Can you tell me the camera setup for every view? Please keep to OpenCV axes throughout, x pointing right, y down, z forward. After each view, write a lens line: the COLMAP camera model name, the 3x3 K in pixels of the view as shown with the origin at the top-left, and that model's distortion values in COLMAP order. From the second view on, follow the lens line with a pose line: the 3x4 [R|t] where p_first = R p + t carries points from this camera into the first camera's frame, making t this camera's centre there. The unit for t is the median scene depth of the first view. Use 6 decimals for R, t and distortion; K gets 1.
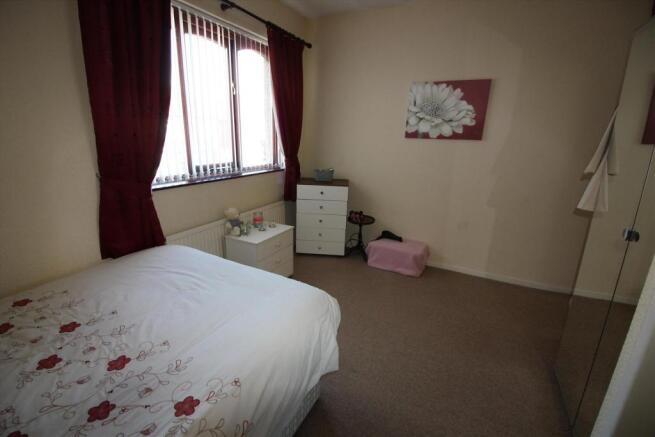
lens RADIAL K [[308.0, 0, 324.2], [0, 308.0, 216.9], [0, 0, 1]] dist [-0.000200, -0.000130]
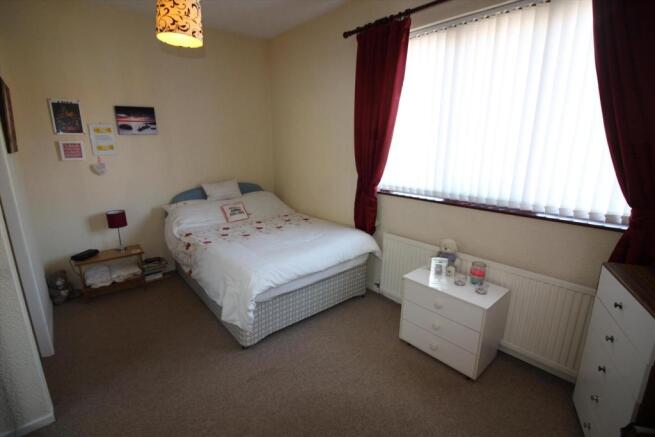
lens RADIAL K [[308.0, 0, 324.2], [0, 308.0, 216.9], [0, 0, 1]] dist [-0.000200, -0.000130]
pose [[-0.383883, 0.188774, -0.903879, 0.707986], [-0.264881, 0.915227, 0.303640, -0.314089], [0.884575, 0.355982, -0.301338, 1.210662]]
